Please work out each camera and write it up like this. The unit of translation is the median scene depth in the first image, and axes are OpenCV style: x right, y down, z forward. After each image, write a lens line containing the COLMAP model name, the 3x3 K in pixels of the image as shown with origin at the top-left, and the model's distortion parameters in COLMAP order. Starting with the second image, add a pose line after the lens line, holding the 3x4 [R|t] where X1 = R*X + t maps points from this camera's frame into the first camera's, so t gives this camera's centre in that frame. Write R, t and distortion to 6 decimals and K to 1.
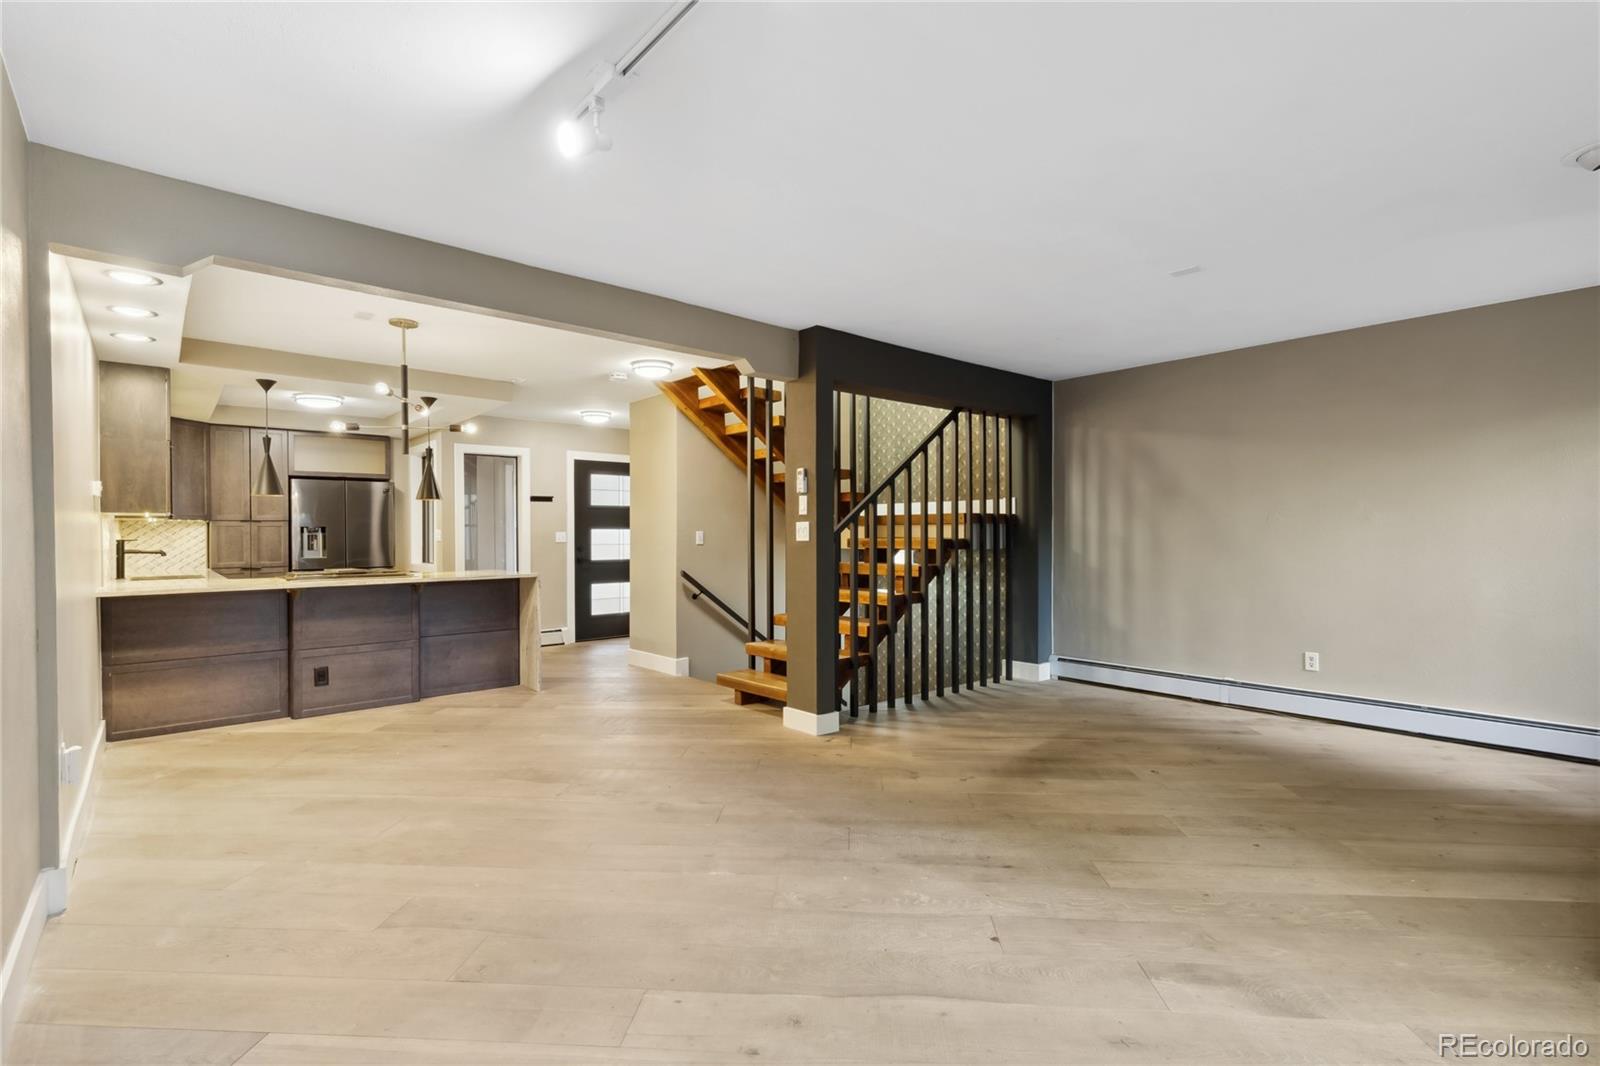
lens RADIAL K [[744.4, 0, 808.6], [0, 744.4, 539.5], [0, 0, 1]] dist [0.007024, -0.000576]
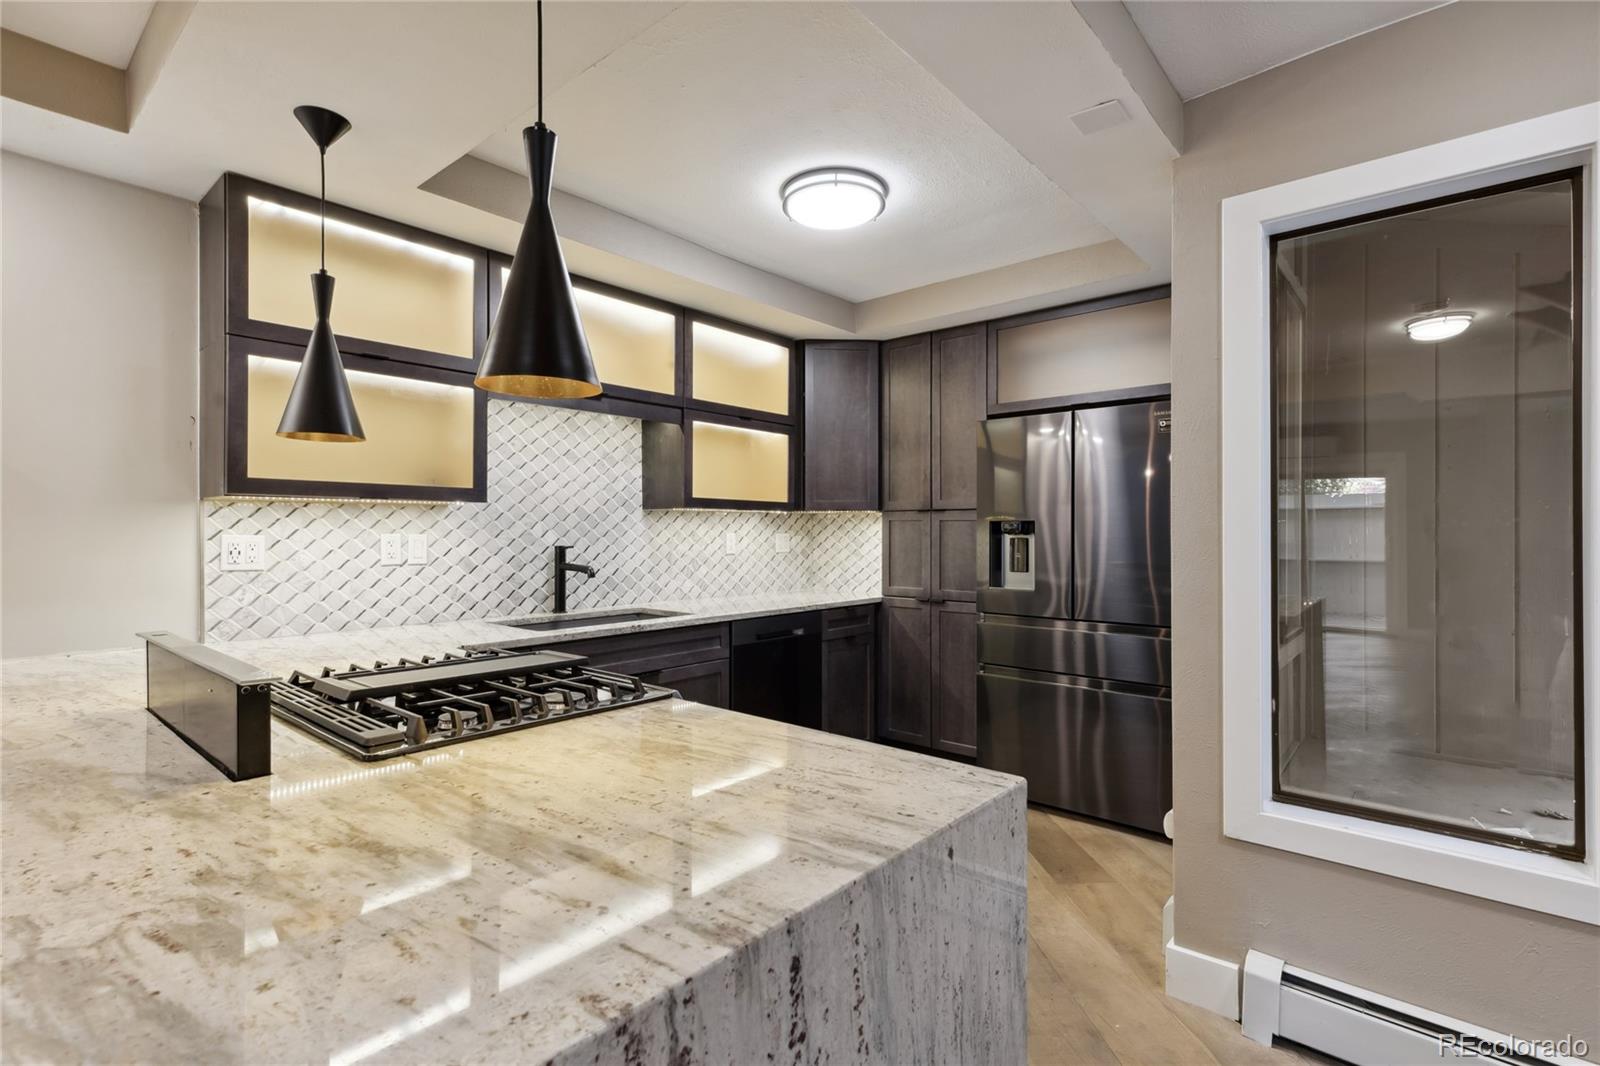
lens RADIAL K [[744.4, 0, 797.0], [0, 744.4, 525.4], [0, 0, 1]] dist [0.007024, -0.000576]
pose [[0.134909, 0.002718, -0.990854, -0.345083], [-0.011522, 0.999933, 0.001174, -0.019937], [0.990791, 0.011258, 0.134931, 1.200767]]
